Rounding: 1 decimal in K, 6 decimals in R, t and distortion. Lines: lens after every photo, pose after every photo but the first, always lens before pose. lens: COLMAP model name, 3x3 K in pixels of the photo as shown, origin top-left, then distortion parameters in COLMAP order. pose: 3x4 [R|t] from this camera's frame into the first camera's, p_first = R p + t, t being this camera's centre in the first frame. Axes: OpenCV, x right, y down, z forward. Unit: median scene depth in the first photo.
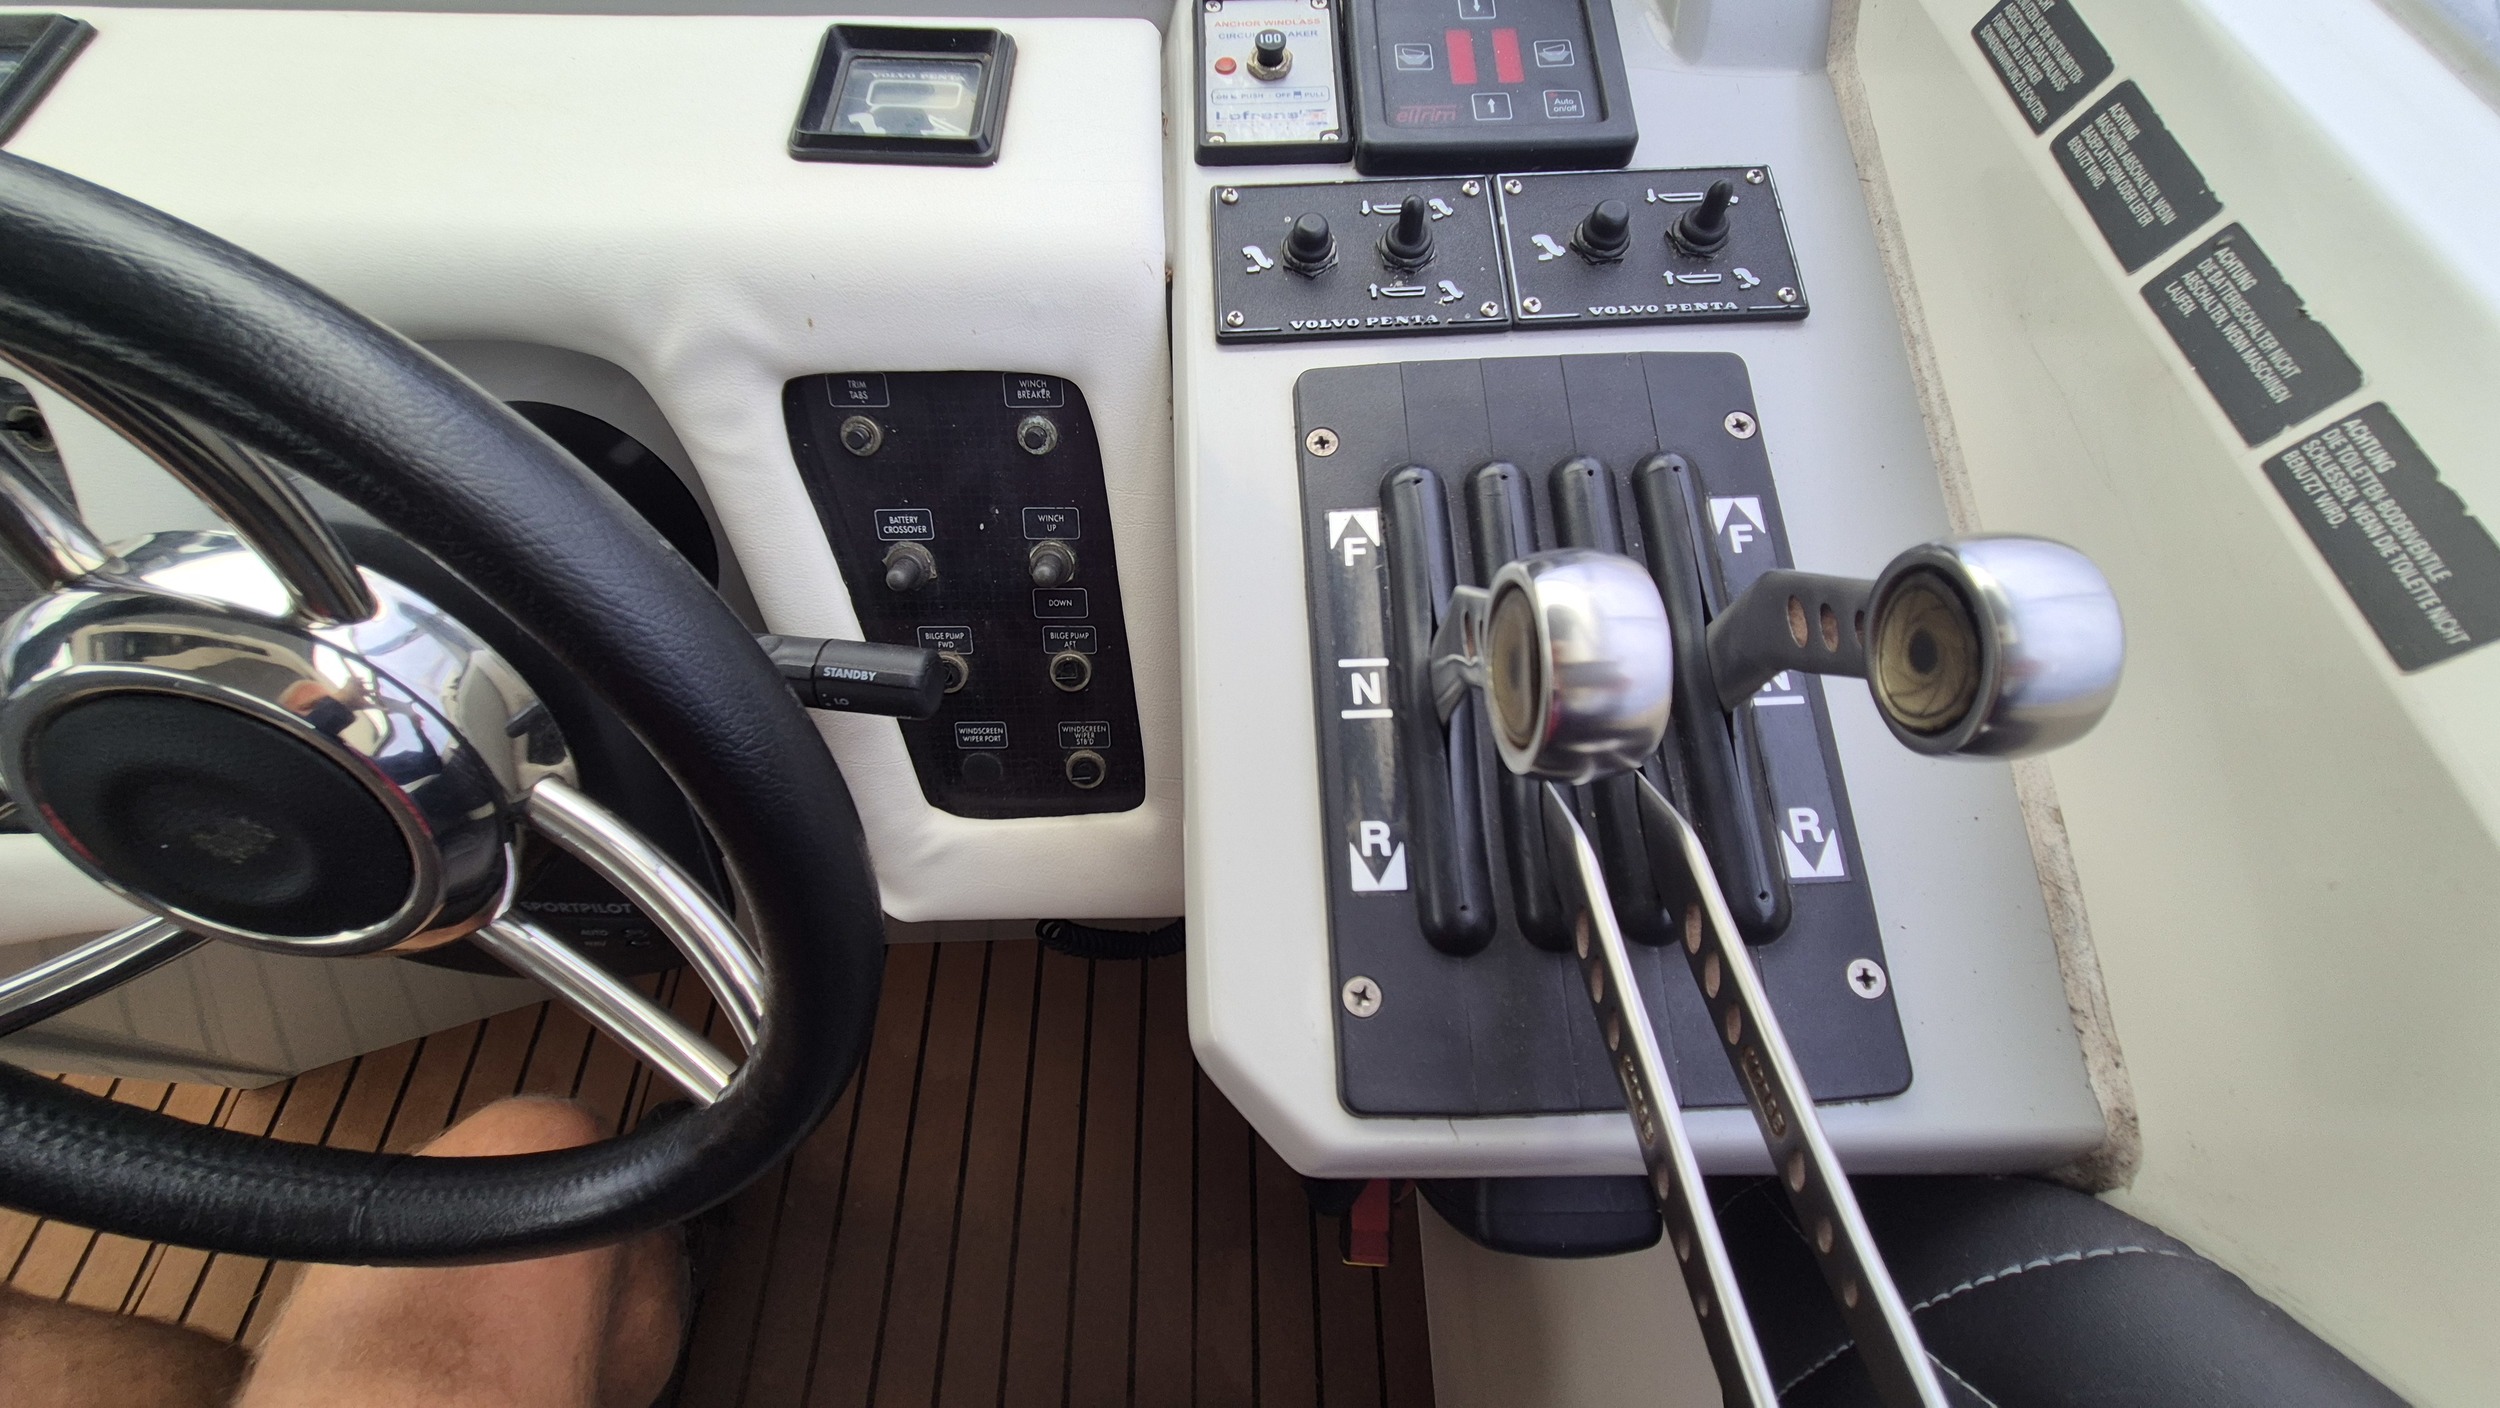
lens RADIAL K [[1023.3, 0, 1243.7], [0, 1023.3, 699.9], [0, 0, 1]] dist [0.003112, -0.000447]
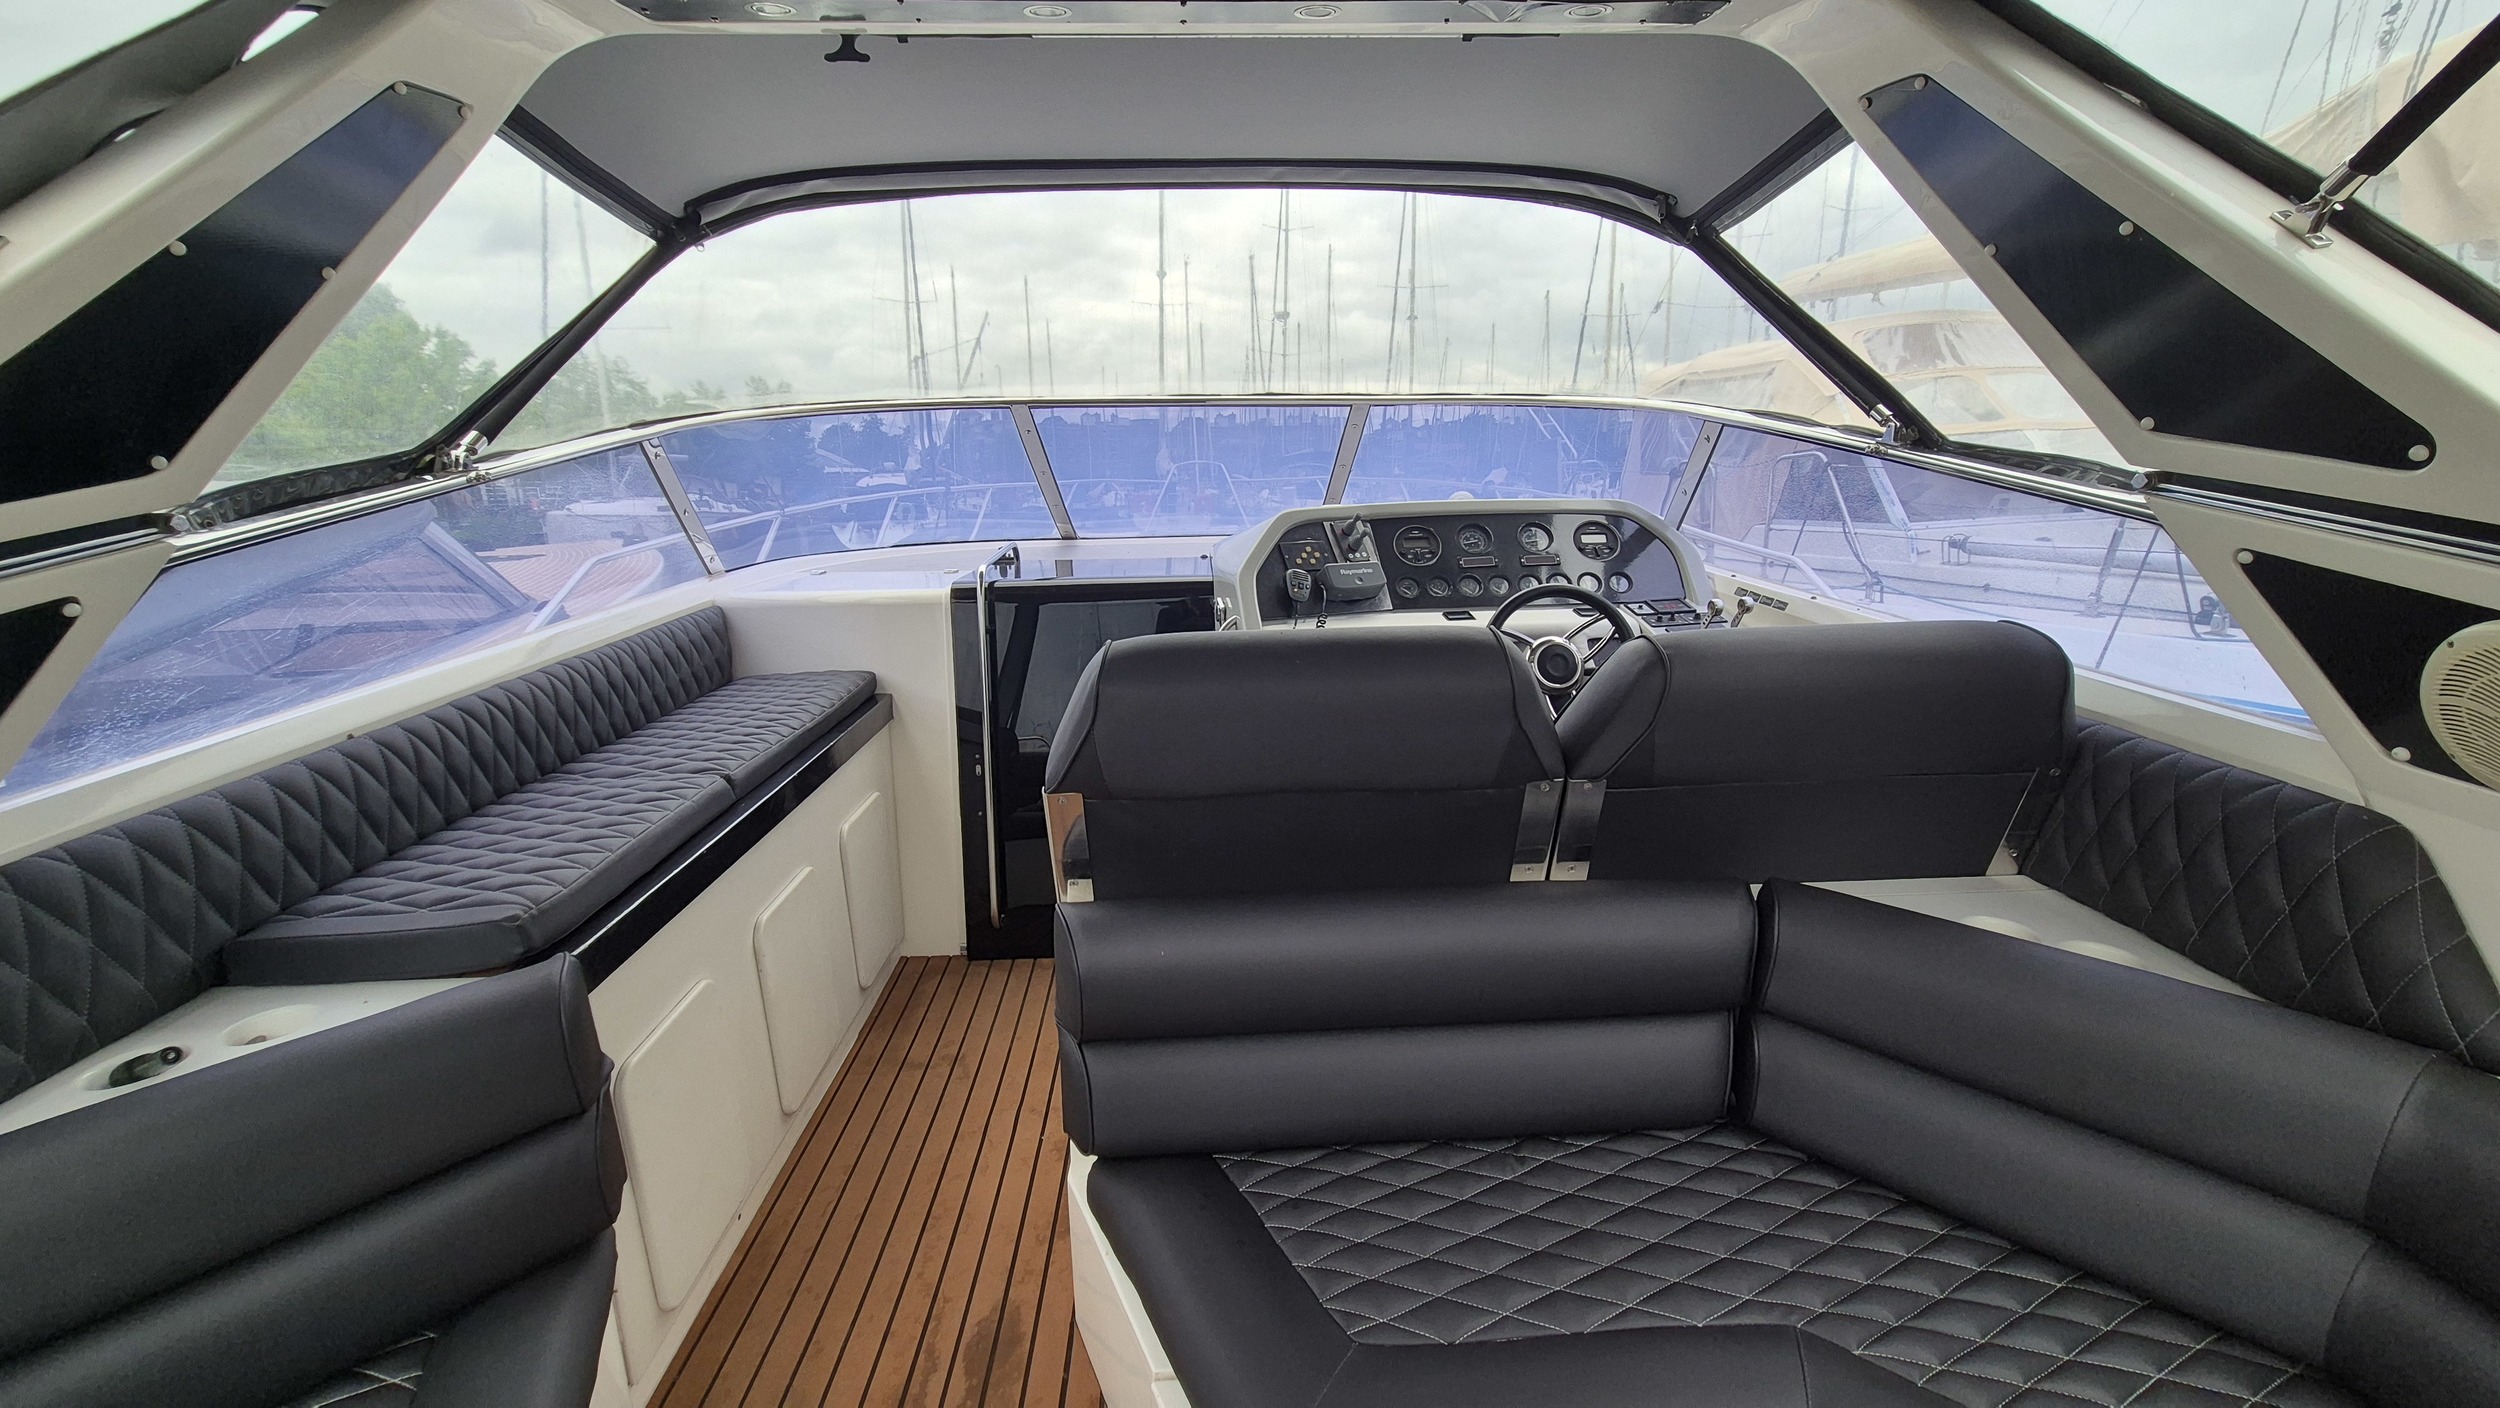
lens RADIAL K [[1016.4, 0, 1240.9], [0, 1016.4, 703.1], [0, 0, 1]] dist [-0.002759, -0.000479]
pose [[0.998793, -0.041507, 0.026257, -3.254145], [0.048156, 0.722498, -0.689693, 5.050750], [0.009656, 0.690125, 0.723625, -4.046271]]
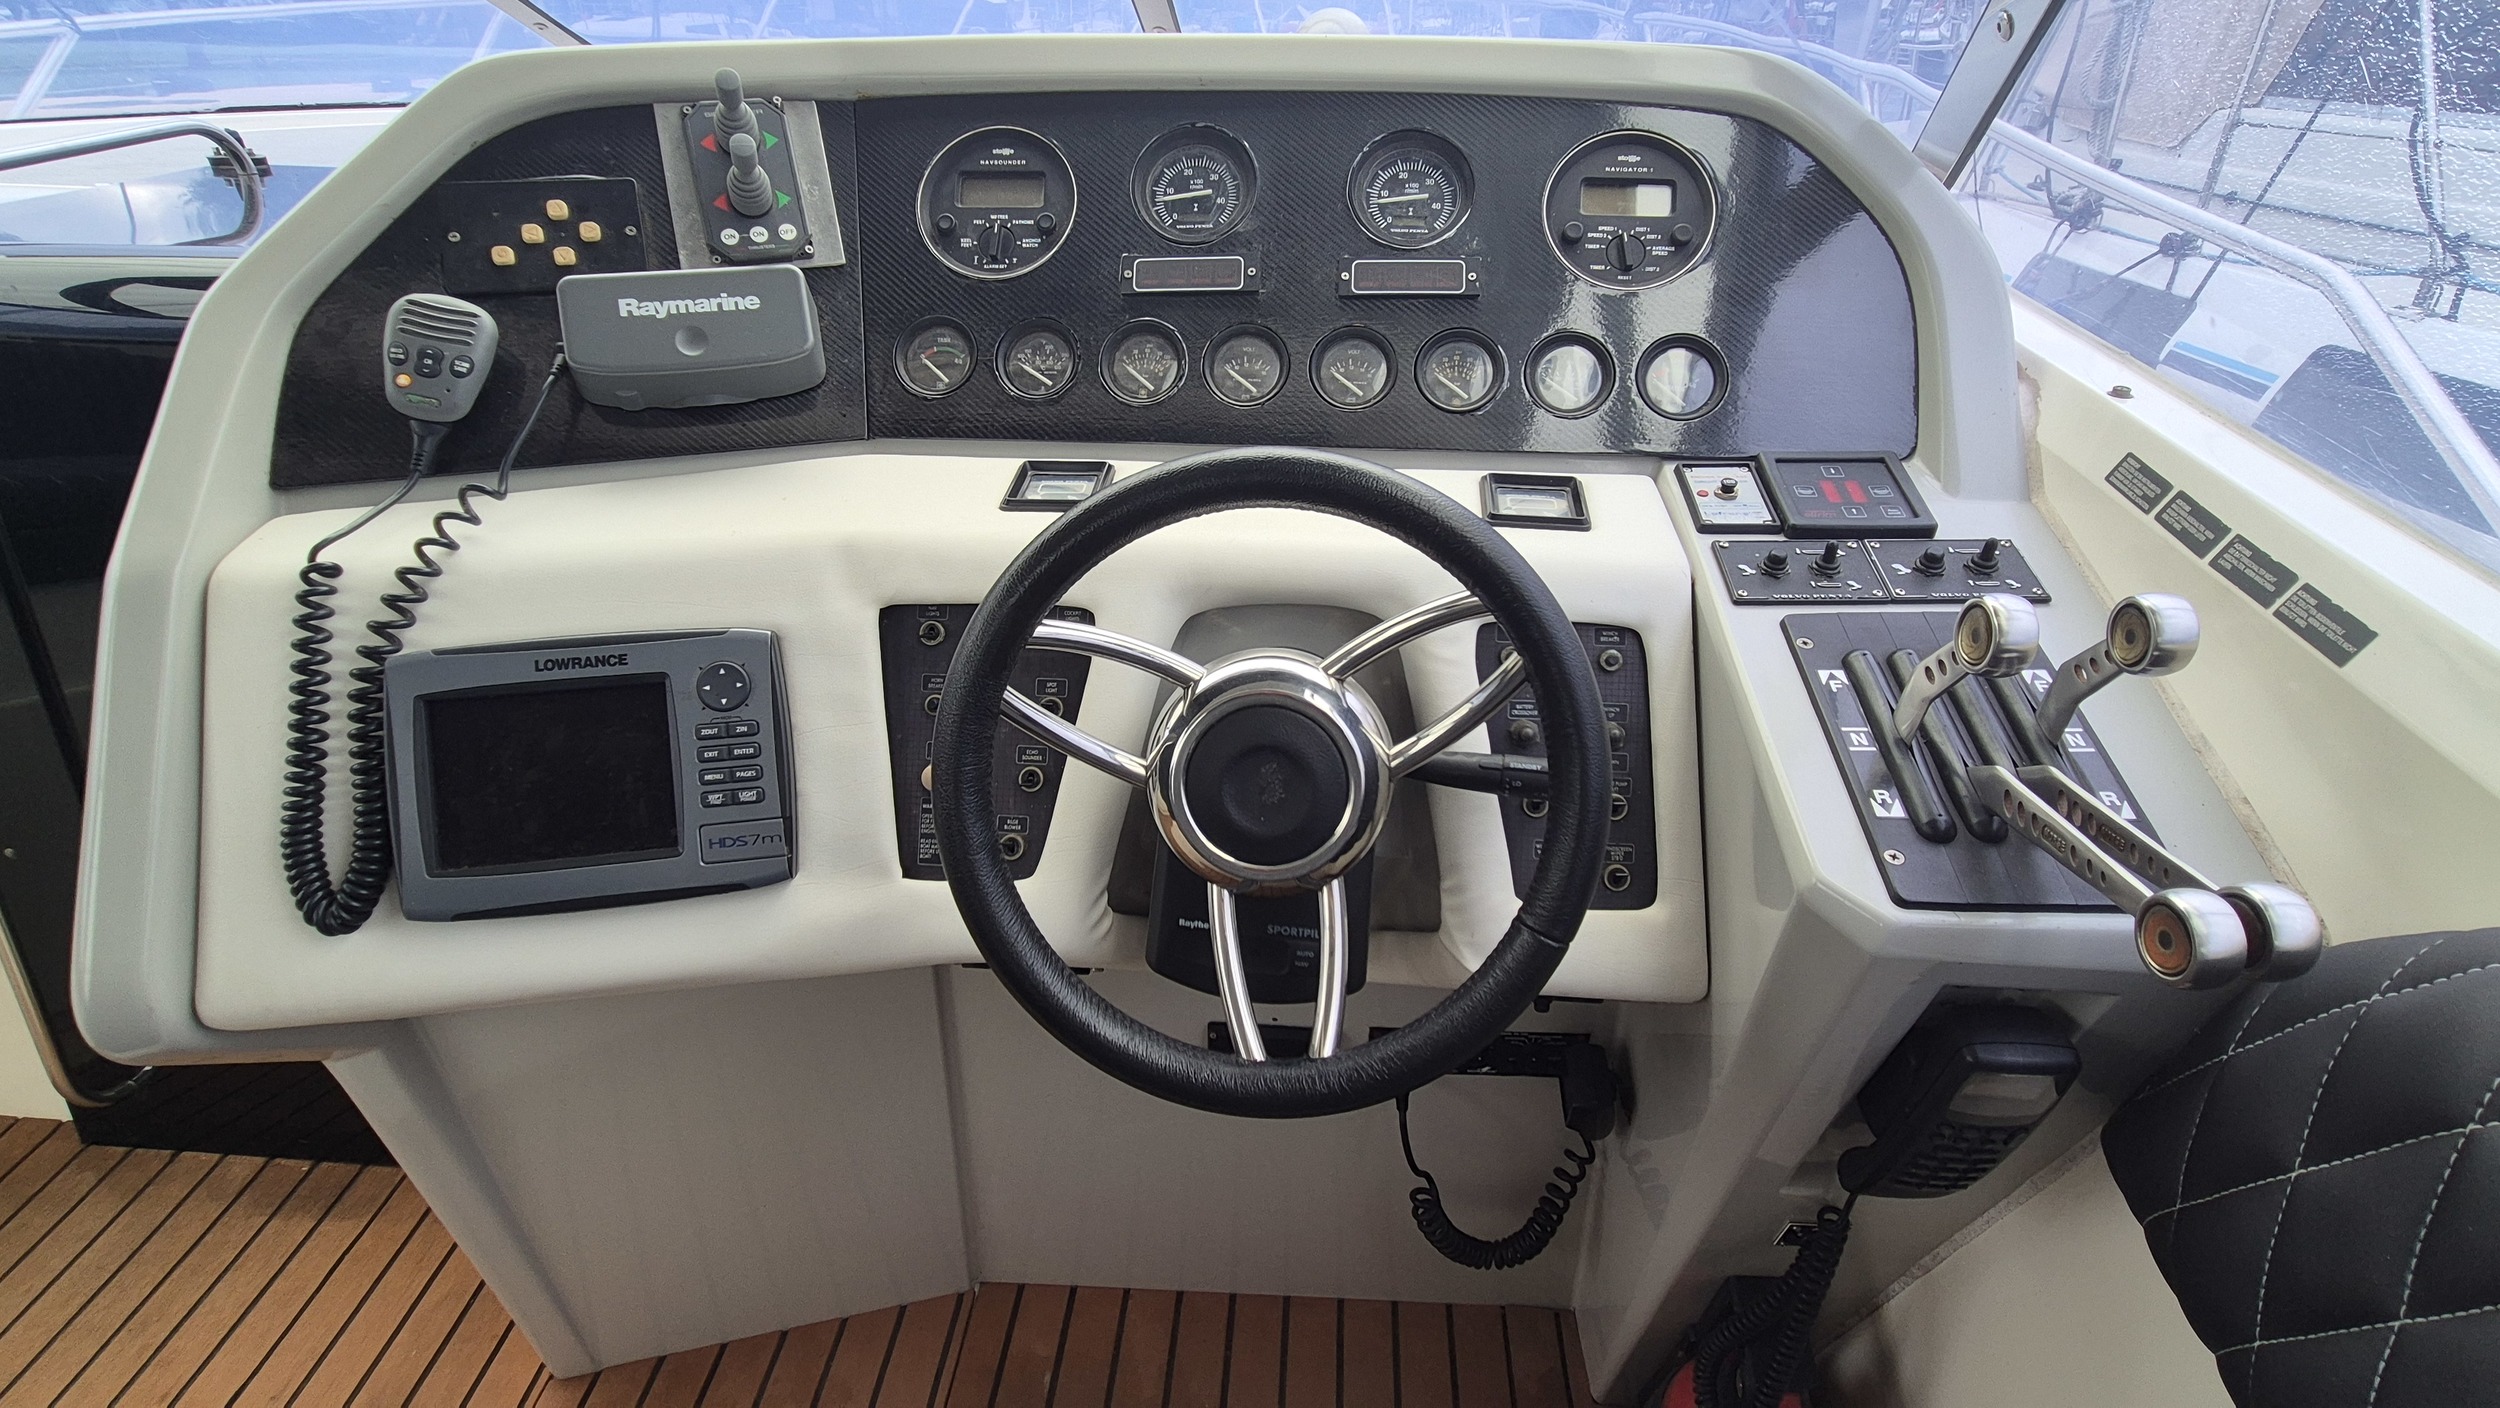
lens RADIAL K [[1239.7, 0, 1240.1], [0, 1239.7, 699.9], [0, 0, 1]] dist [0.002992, -0.000056]
pose [[0.995568, 0.034606, -0.087448, -0.739626], [-0.070193, 0.892265, -0.446022, 0.920431], [0.062592, 0.450184, 0.890740, -1.064174]]
